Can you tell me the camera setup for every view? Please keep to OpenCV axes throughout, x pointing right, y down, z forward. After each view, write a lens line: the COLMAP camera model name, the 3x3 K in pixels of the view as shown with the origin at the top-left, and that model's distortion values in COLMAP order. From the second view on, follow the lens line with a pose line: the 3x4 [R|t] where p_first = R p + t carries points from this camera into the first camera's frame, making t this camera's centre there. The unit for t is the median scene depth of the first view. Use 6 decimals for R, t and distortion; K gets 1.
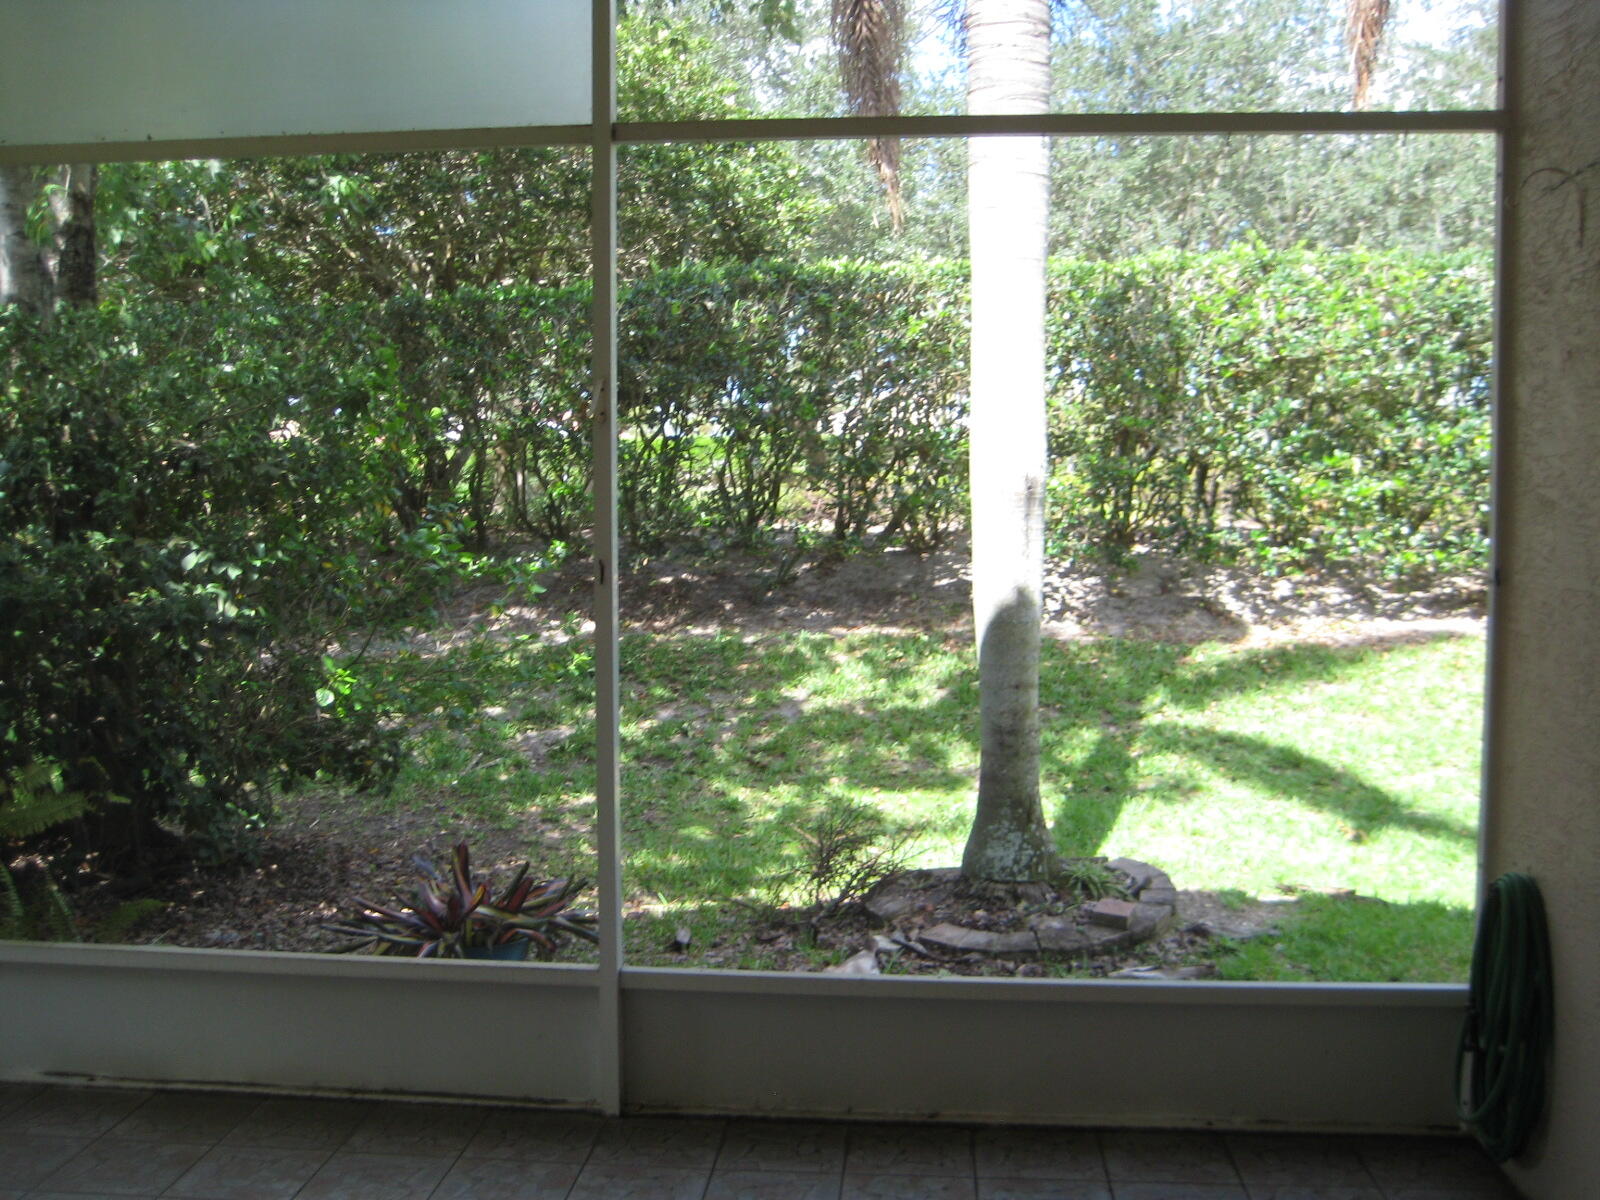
lens RADIAL K [[1653.8, 0, 800.0], [0, 1653.8, 600.0], [0, 0, 1]] dist [-0.163299, 0.185564]
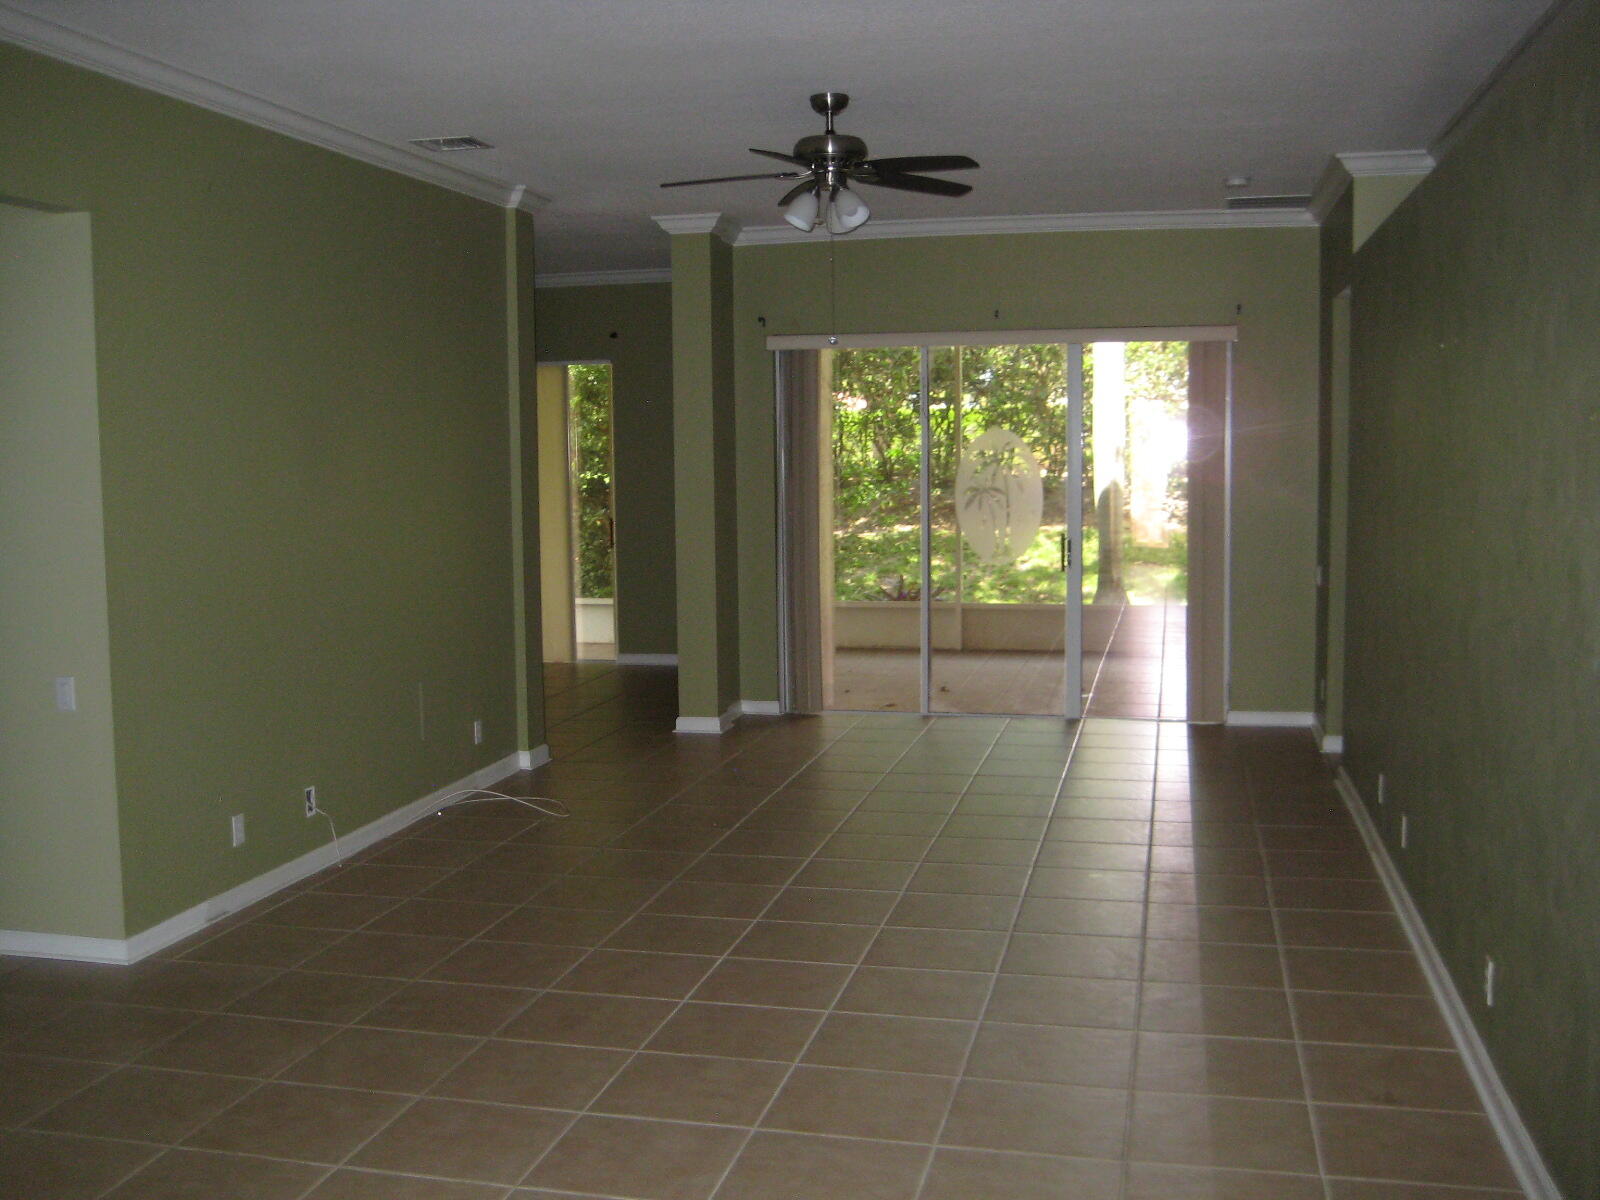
lens RADIAL K [[1653.8, 0, 800.0], [0, 1653.8, 600.0], [0, 0, 1]] dist [-0.163299, 0.185564]
pose [[0.988631, -0.000798, -0.150363, 0.029817], [0.007302, 0.999061, 0.042707, 0.017619], [0.150188, -0.043320, 0.987708, -0.908172]]
